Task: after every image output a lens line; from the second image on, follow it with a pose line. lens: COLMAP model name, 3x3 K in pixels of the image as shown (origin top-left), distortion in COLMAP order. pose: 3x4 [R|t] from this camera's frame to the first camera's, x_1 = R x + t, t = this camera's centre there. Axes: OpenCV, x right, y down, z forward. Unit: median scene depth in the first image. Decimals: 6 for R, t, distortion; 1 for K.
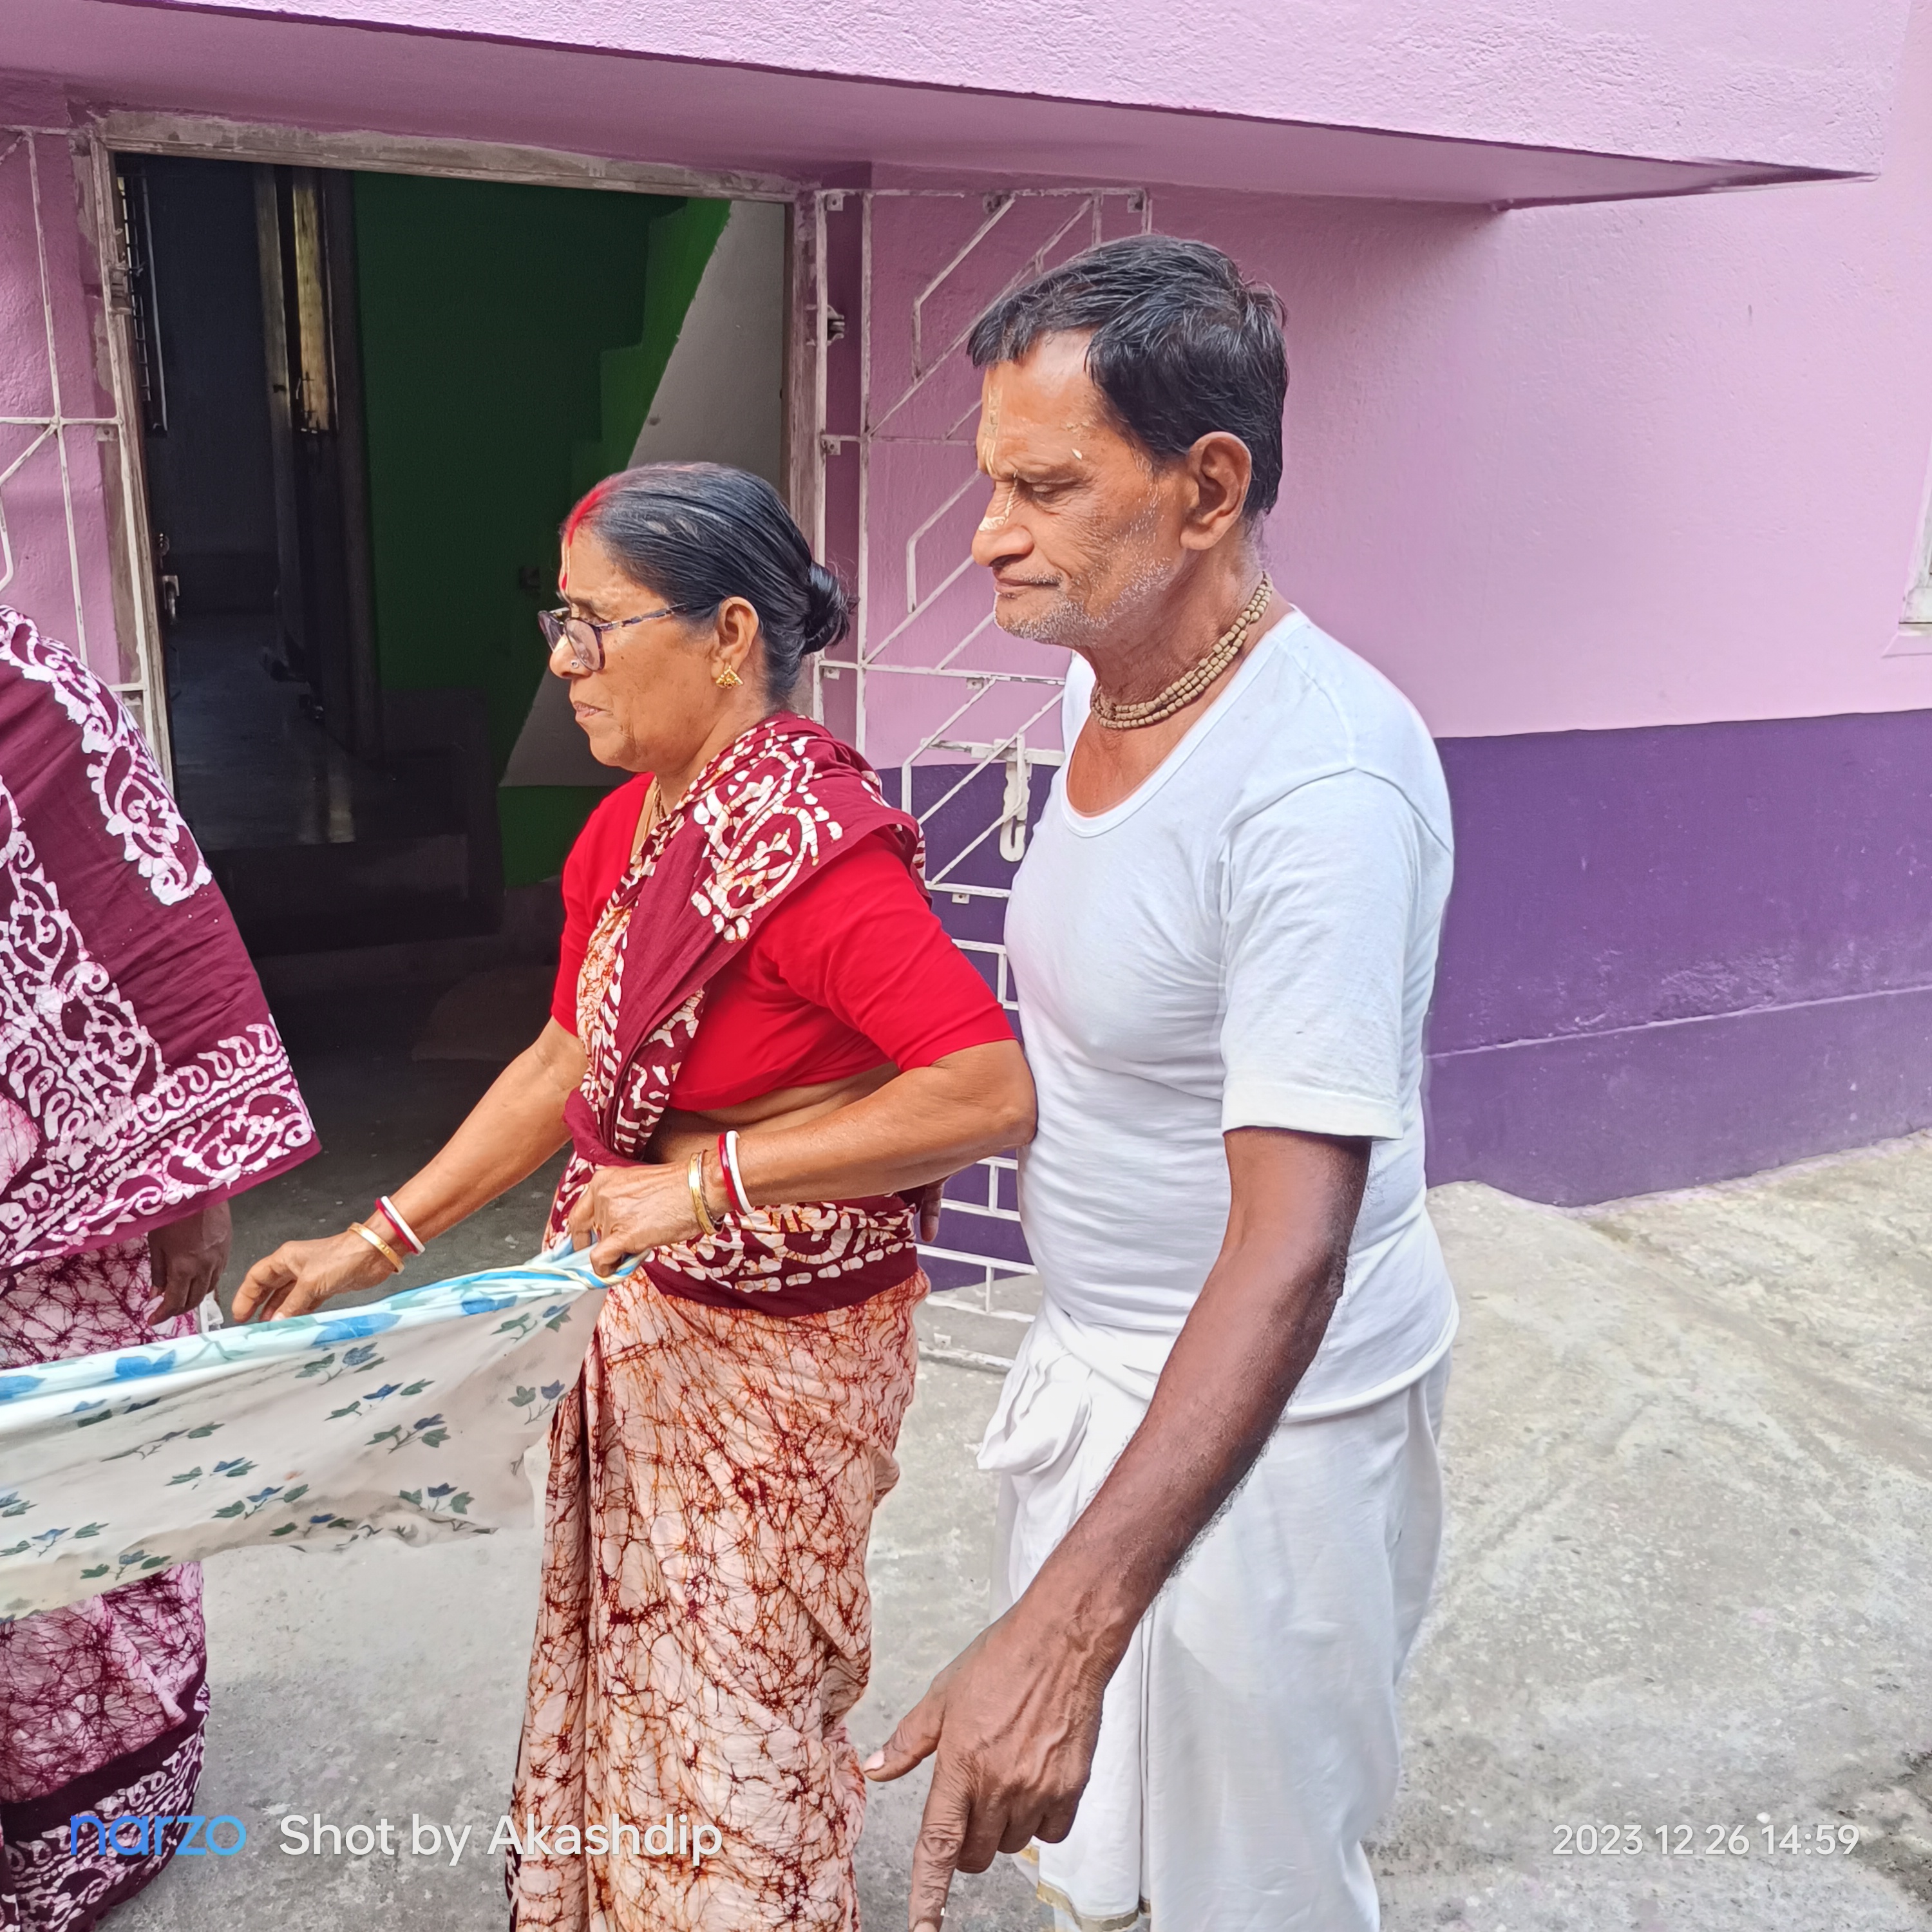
lens RADIAL K [[1918.1, 0, 966.0], [0, 1918.1, 966.0], [0, 0, 1]] dist [0.013503, -0.004361]
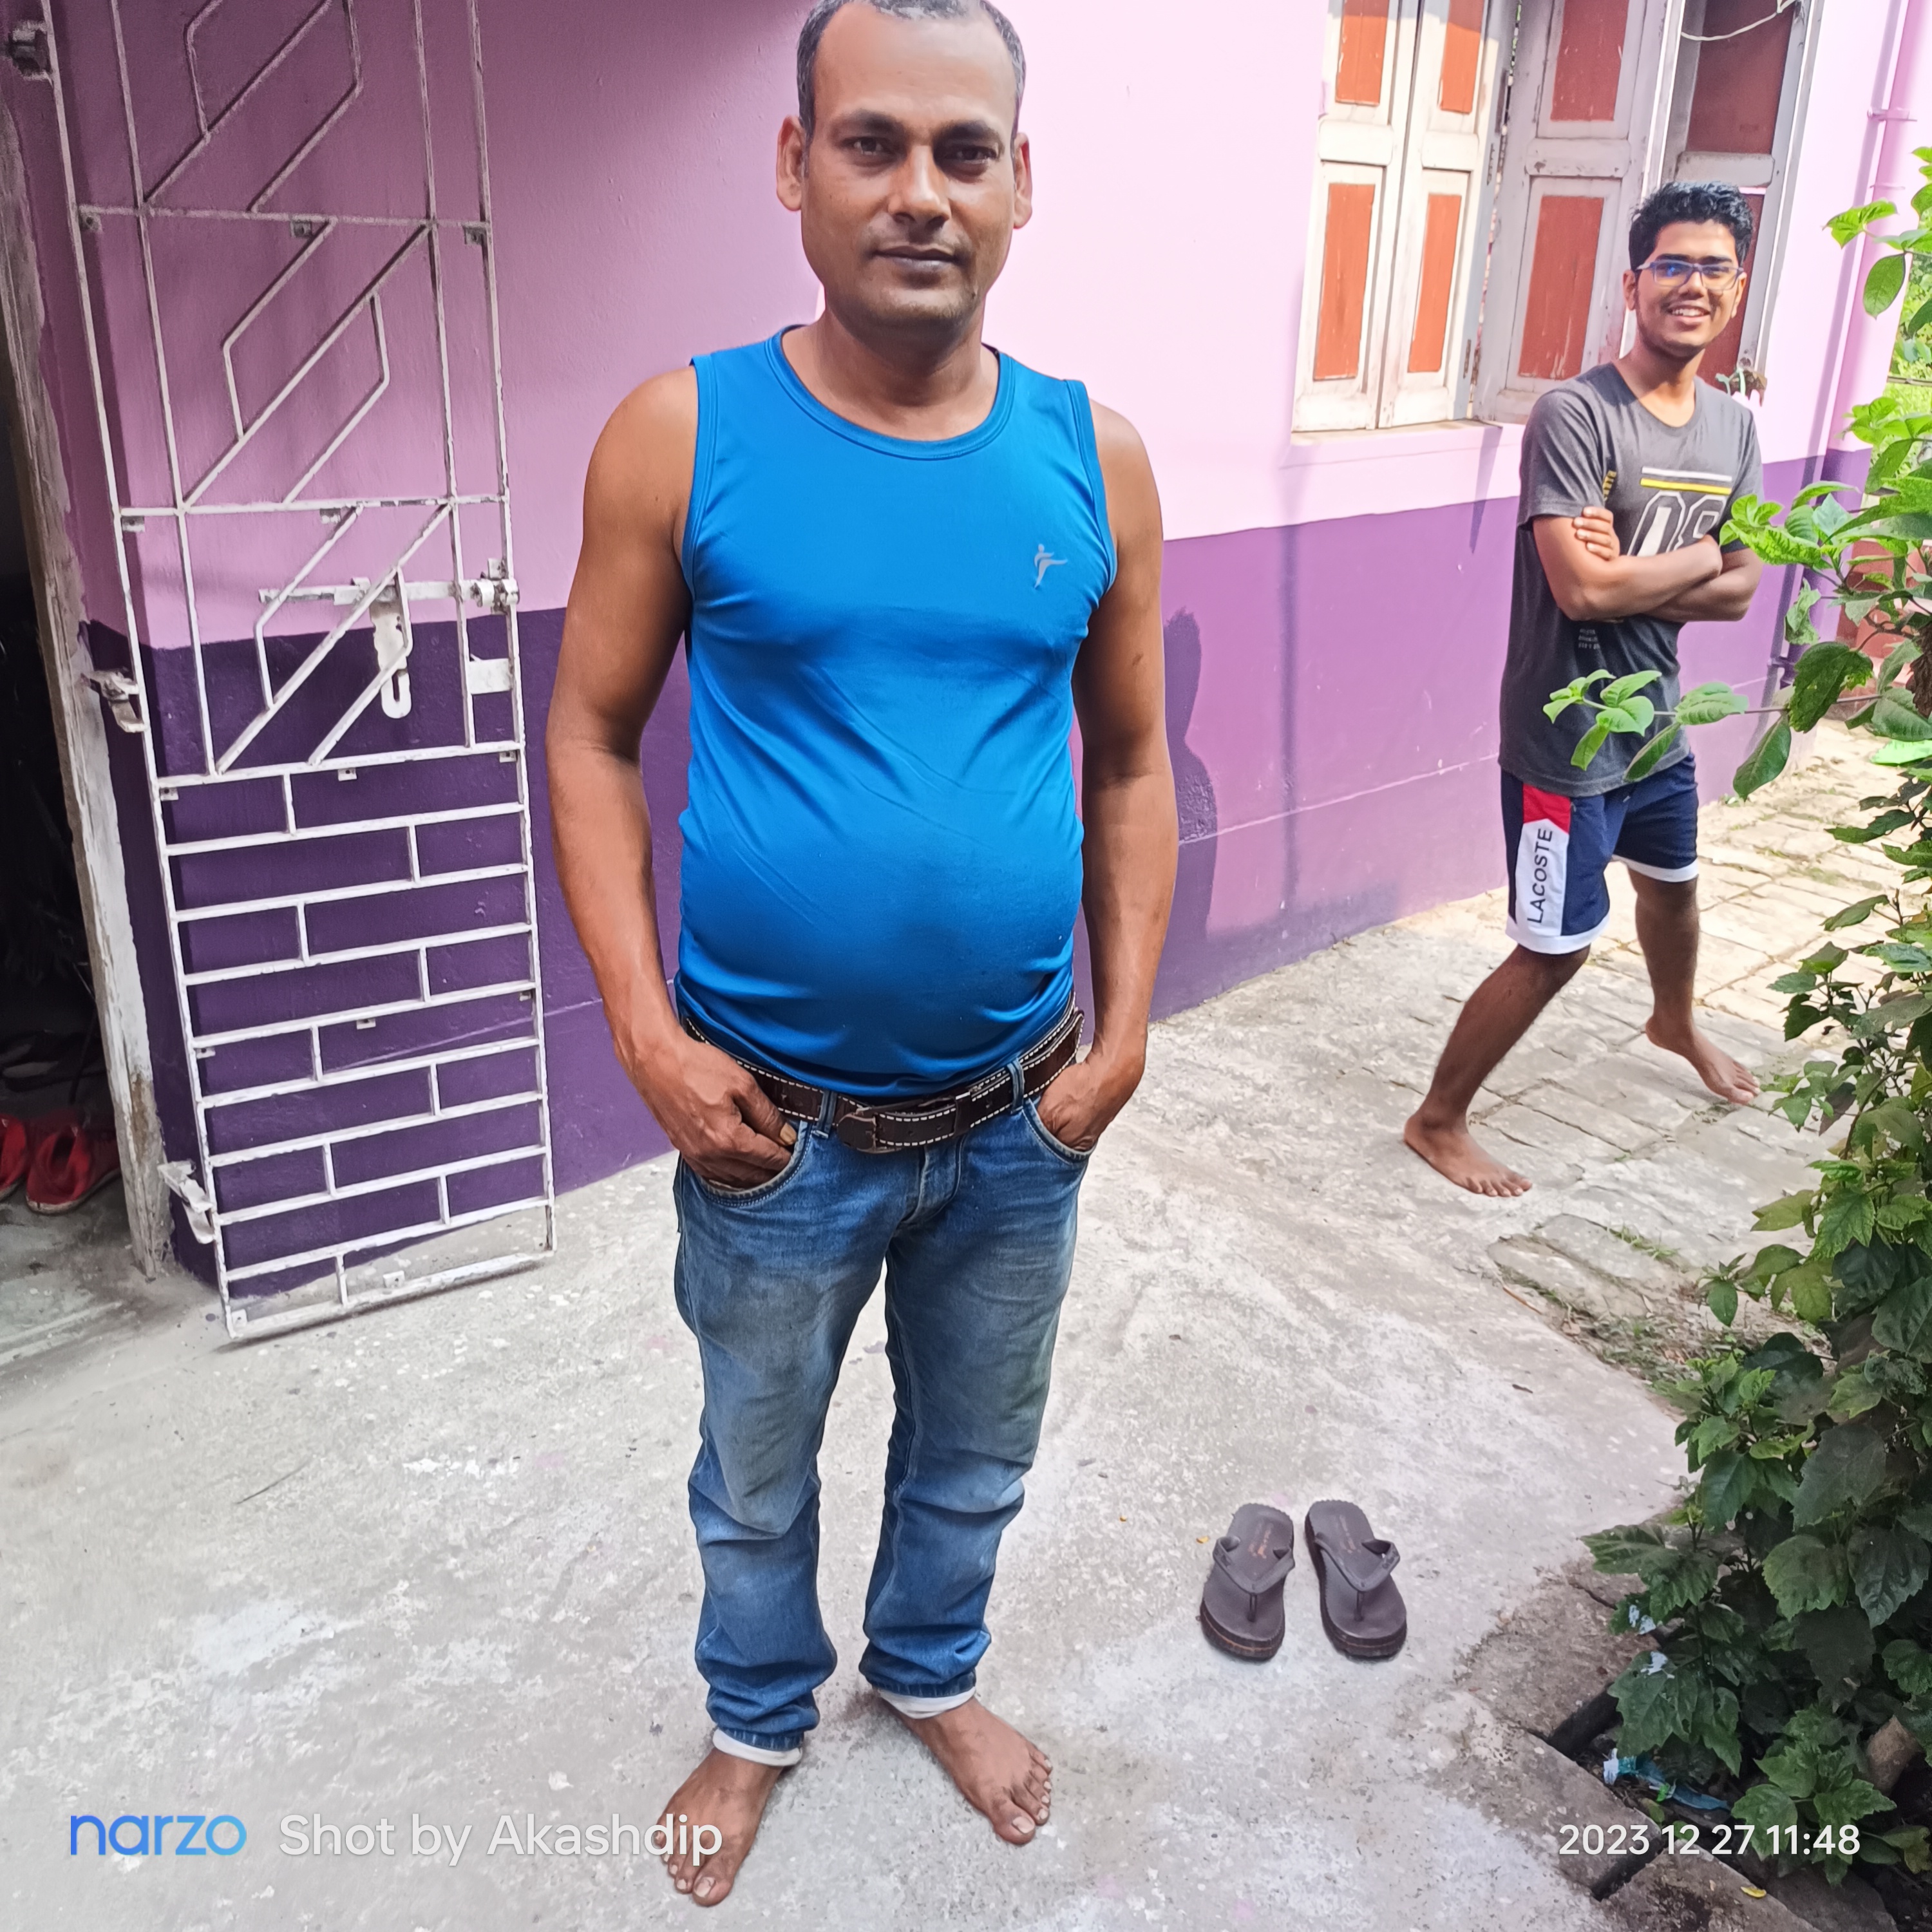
lens RADIAL K [[1918.1, 0, 966.0], [0, 1918.1, 966.0], [0, 0, 1]] dist [0.013503, -0.004361]
pose [[0.949601, -0.111349, 0.293018, 0.011126], [0.084331, 0.991067, 0.103317, -0.035649], [-0.301905, -0.073399, 0.950508, 0.149199]]
